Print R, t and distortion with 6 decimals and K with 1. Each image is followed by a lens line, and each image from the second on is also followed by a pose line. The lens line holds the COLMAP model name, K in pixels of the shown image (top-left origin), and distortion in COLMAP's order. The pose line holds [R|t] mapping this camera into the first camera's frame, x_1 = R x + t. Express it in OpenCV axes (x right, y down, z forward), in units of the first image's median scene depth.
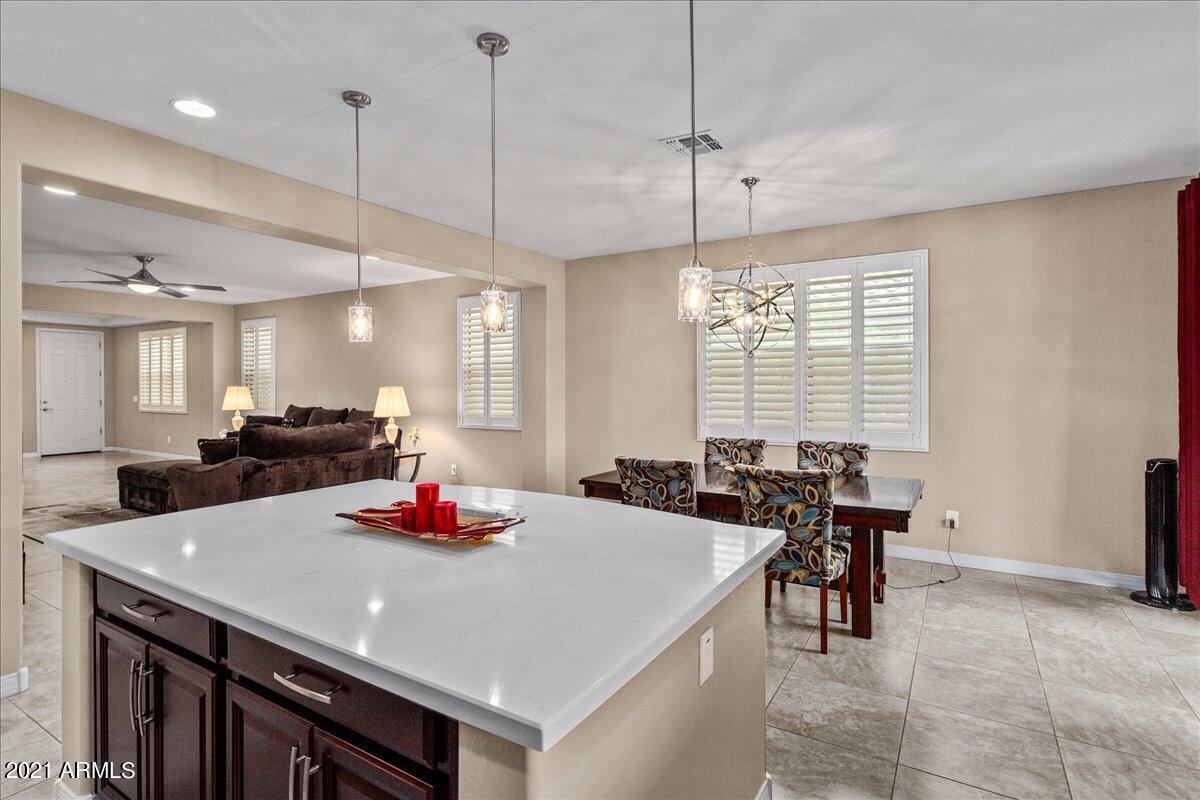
lens RADIAL K [[576.6, 0, 599.5], [0, 576.6, 388.4], [0, 0, 1]] dist [-0.001382, 0.001774]
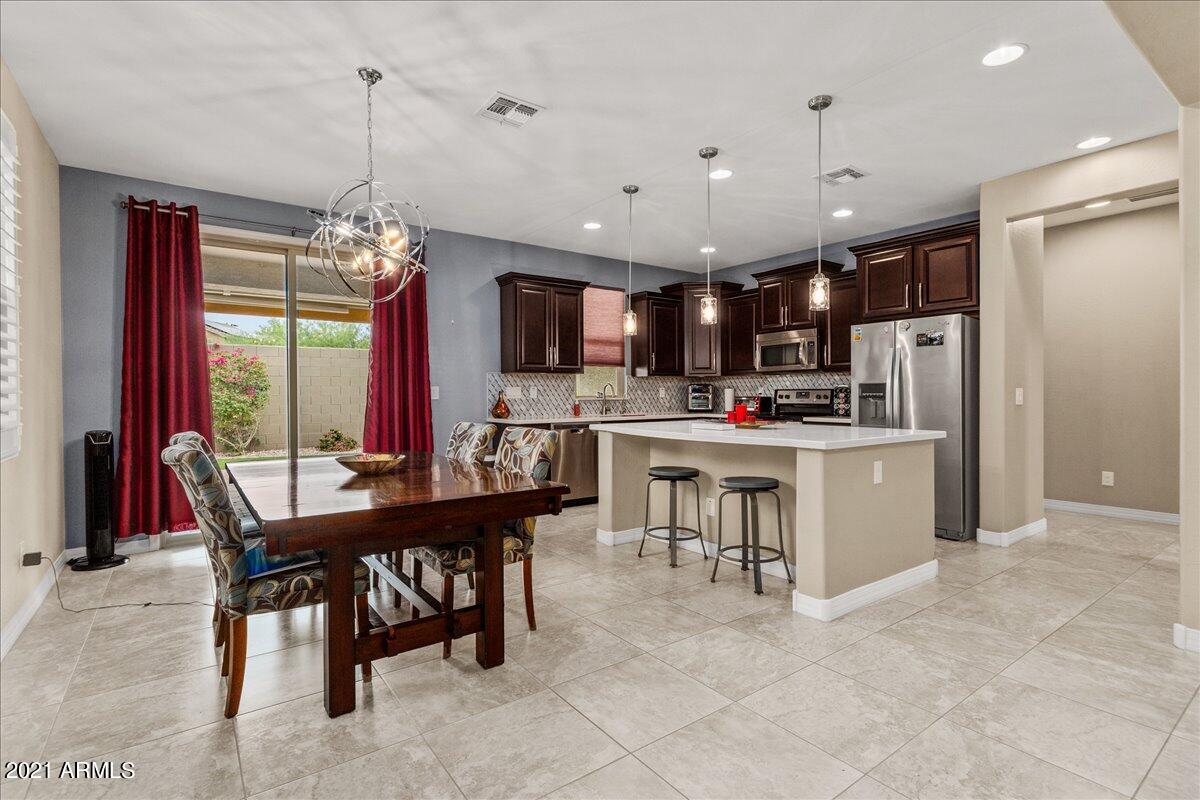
lens RADIAL K [[576.6, 0, 606.0], [0, 576.6, 398.2], [0, 0, 1]] dist [-0.001382, 0.001774]
pose [[-0.920970, 0.005561, 0.389594, -0.290593], [0.011111, 0.999866, 0.011994, 0.052816], [-0.389475, 0.015375, -0.920909, 1.450056]]
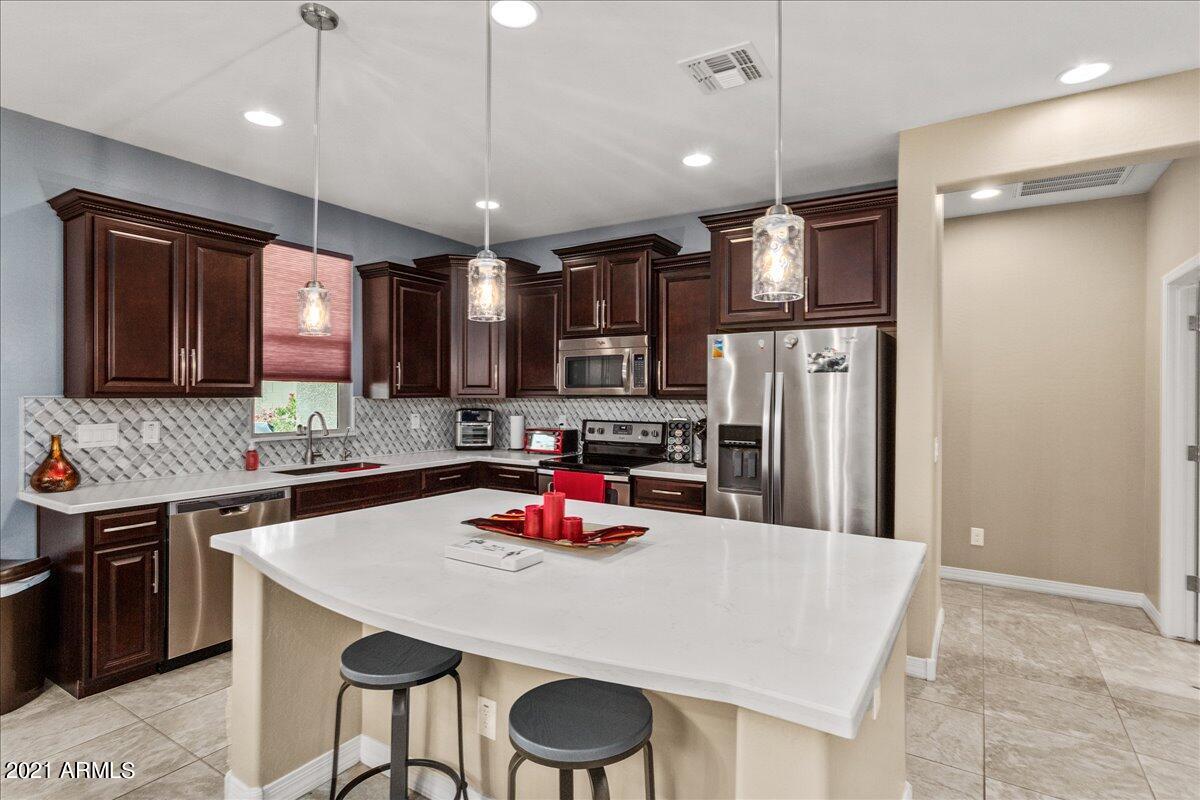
lens RADIAL K [[604.4, 0, 608.5], [0, 604.4, 394.6], [0, 0, 1]] dist [-0.002083, 0.000555]
pose [[-0.999624, -0.001966, 0.027334, -0.178649], [-0.001747, 0.999966, 0.008044, -0.005424], [-0.027349, 0.007994, -0.999594, 0.947849]]
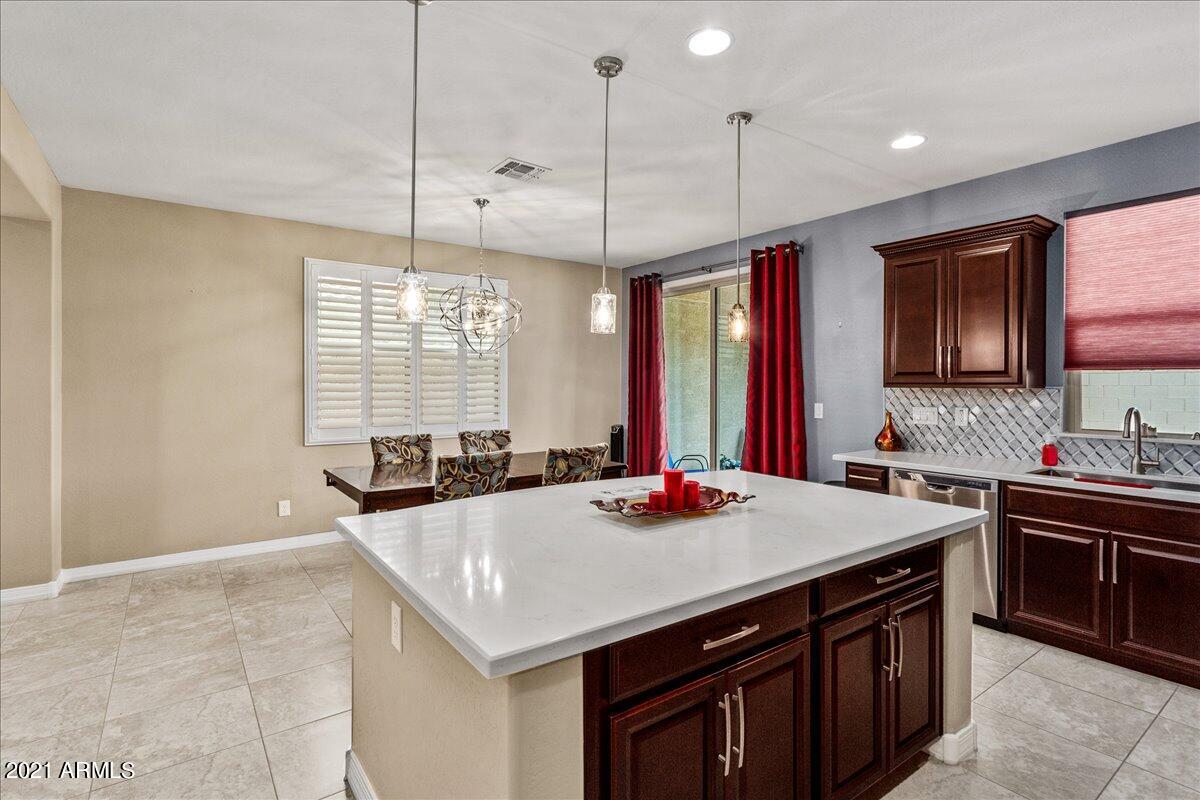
lens RADIAL K [[576.6, 0, 599.0], [0, 576.6, 389.2], [0, 0, 1]] dist [-0.001382, 0.001774]
pose [[0.395283, -0.006675, 0.918535, -0.629290], [0.003622, 0.999977, 0.005708, 0.001169], [-0.918552, 0.001070, 0.395298, 0.316803]]
